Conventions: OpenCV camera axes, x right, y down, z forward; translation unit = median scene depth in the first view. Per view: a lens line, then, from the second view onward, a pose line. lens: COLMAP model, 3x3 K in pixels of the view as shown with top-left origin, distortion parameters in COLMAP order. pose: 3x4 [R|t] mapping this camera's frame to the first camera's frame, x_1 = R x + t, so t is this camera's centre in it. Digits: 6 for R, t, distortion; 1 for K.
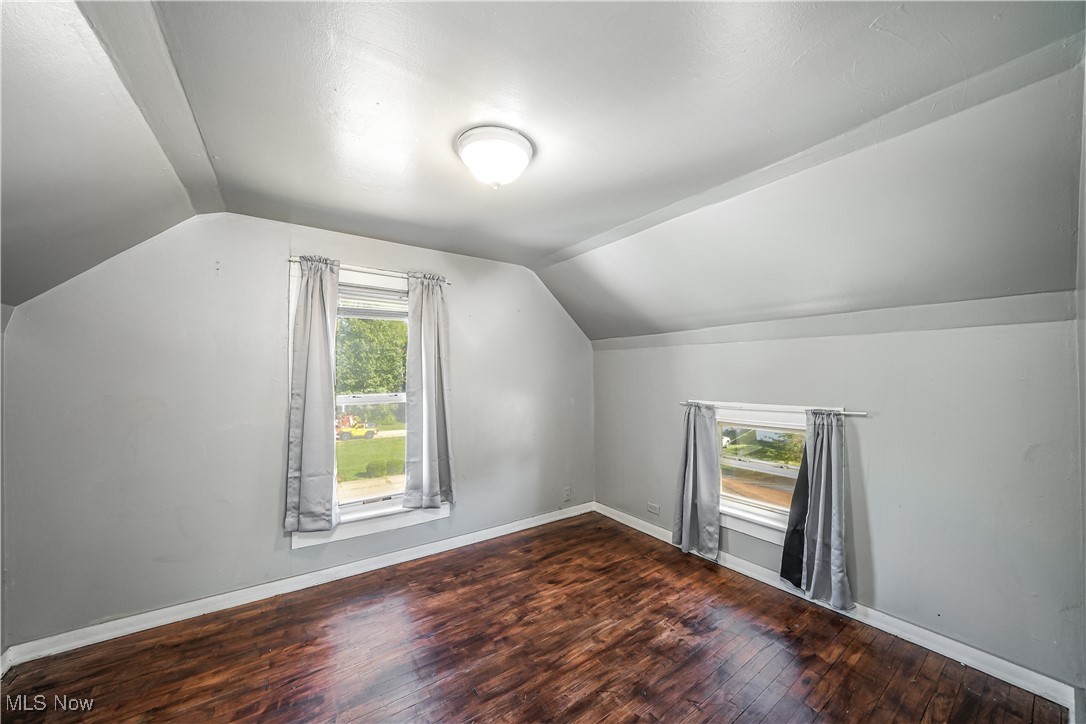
lens RADIAL K [[374.4, 0, 541.9], [0, 374.4, 369.7], [0, 0, 1]] dist [-0.019549, -0.000019]
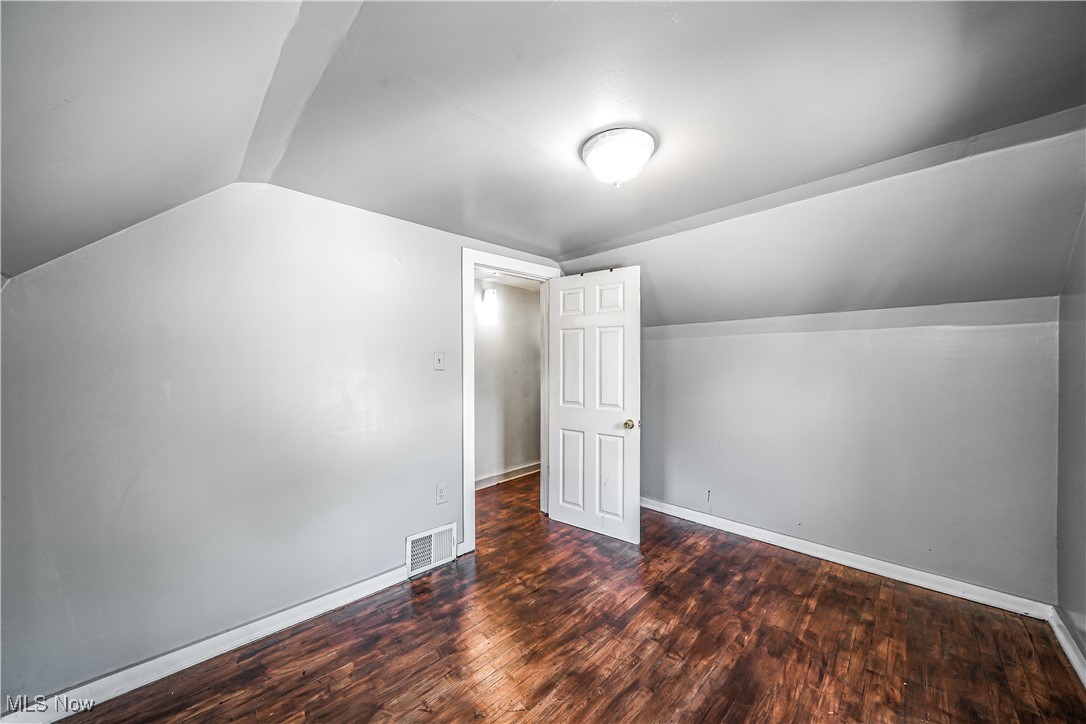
lens RADIAL K [[374.4, 0, 544.7], [0, 374.4, 360.7], [0, 0, 1]] dist [-0.019549, -0.000019]
pose [[-0.981935, 0.009400, -0.188986, 0.271558], [0.009344, 0.999956, 0.001187, 0.002300], [0.188989, -0.000600, -0.981979, 1.906210]]
